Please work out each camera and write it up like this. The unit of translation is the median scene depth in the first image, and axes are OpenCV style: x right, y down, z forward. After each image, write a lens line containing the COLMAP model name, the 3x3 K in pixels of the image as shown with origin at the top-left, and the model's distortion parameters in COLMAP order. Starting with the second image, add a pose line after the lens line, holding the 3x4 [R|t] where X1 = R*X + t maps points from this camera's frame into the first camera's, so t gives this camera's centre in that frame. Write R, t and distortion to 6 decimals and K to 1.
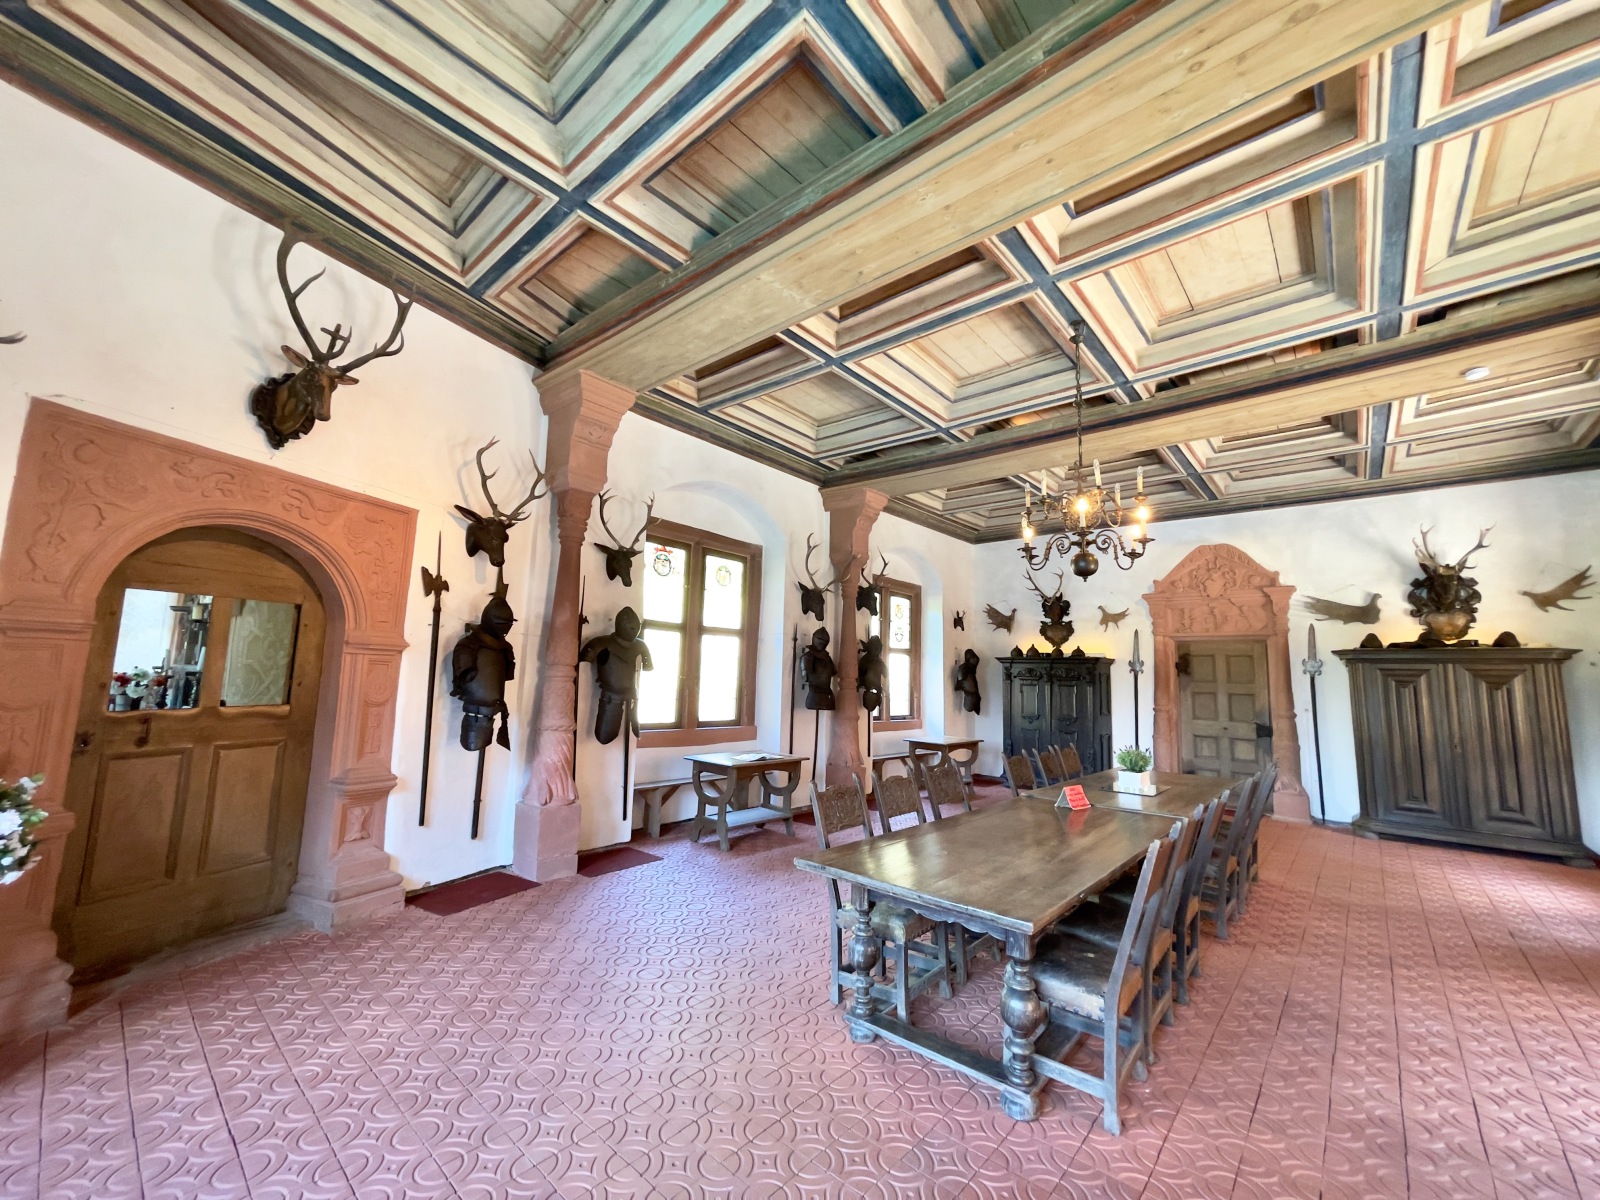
lens RADIAL K [[639.6, 0, 800.0], [0, 639.6, 600.0], [0, 0, 1]] dist [-0.021074, 0.010437]
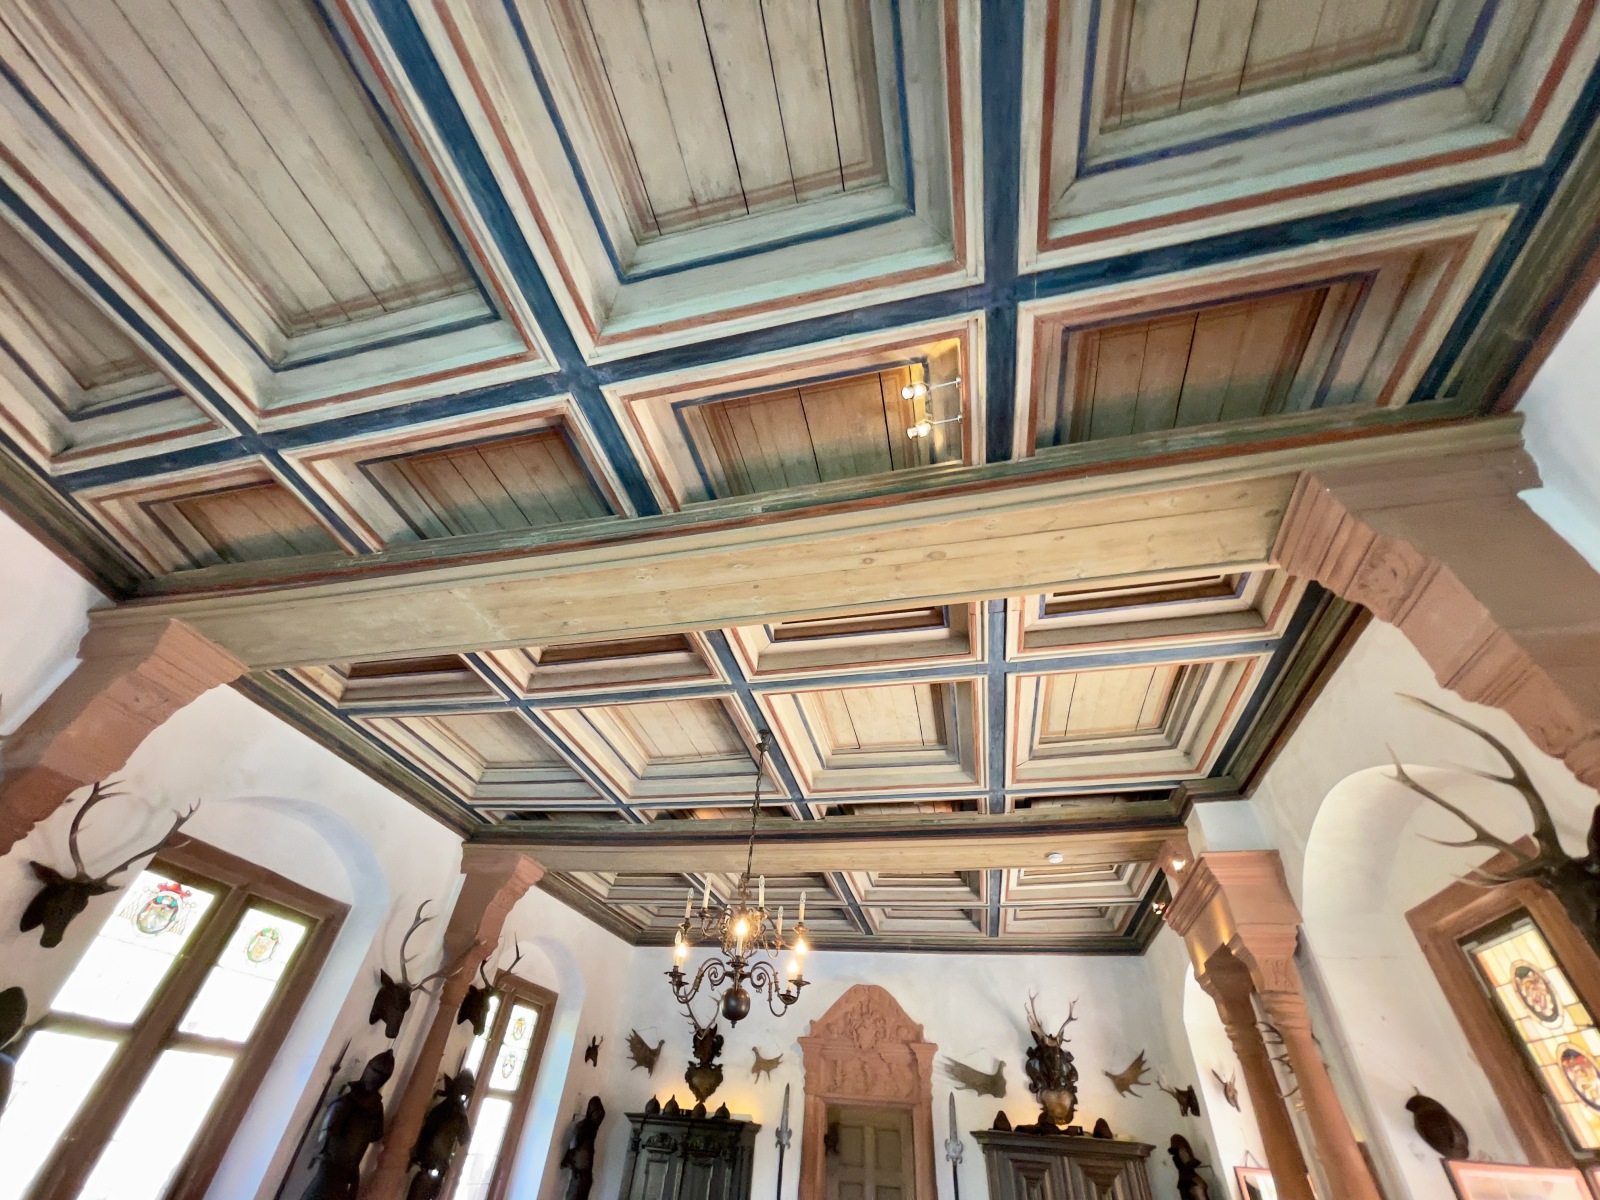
lens RADIAL K [[641.1, 0, 800.0], [0, 641.1, 600.0], [0, 0, 1]] dist [-0.002301, -0.000588]
pose [[0.877797, 0.335891, 0.341540, 0.040525], [-0.097759, 0.823583, -0.558708, -0.023900], [-0.468951, 0.457044, 0.755775, 0.057364]]
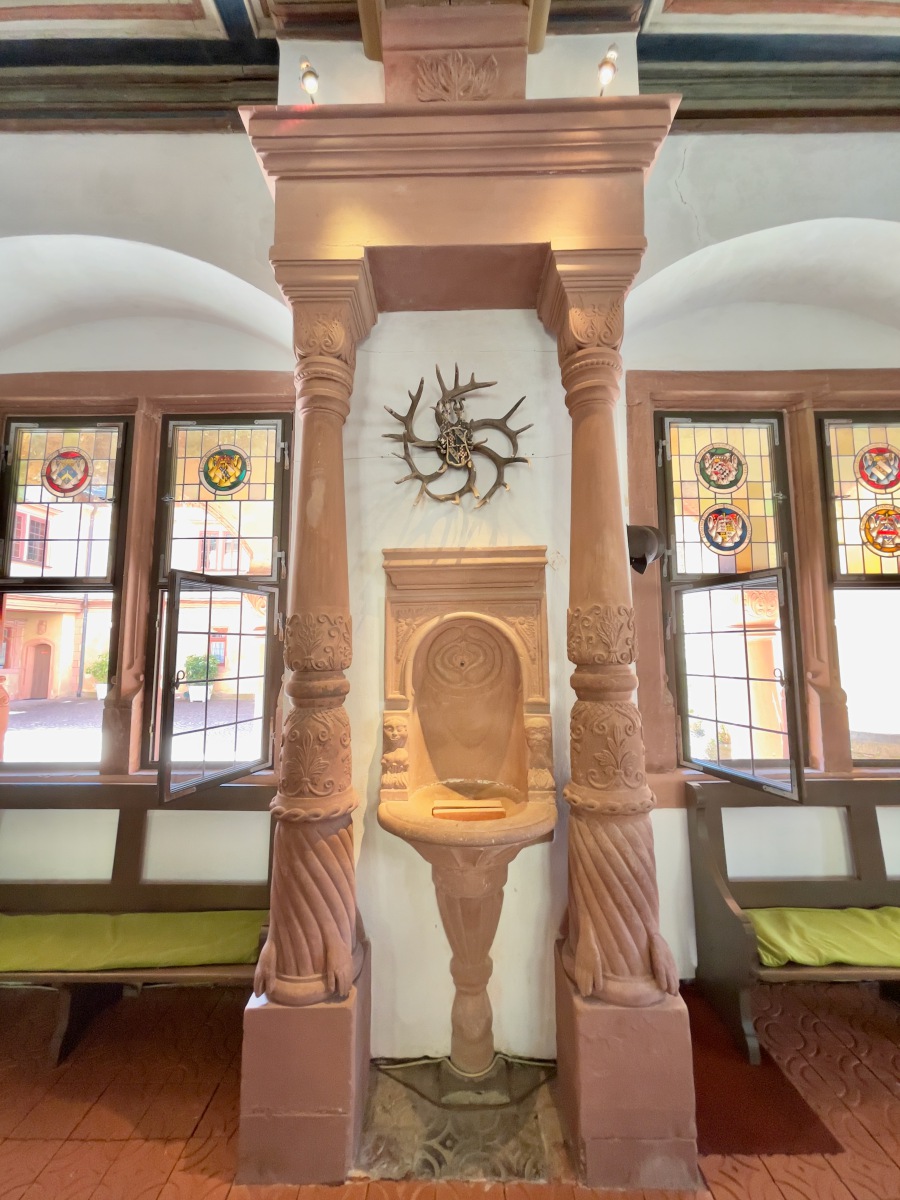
lens RADIAL K [[480.9, 0, 449.1], [0, 480.9, 571.0], [0, 0, 1]] dist [-0.002301, -0.000588]
pose [[-0.670411, 0.050798, 0.740249, 0.205672], [-0.100031, 0.982358, -0.158006, 0.001919], [-0.735216, -0.179976, -0.653503, 0.236518]]
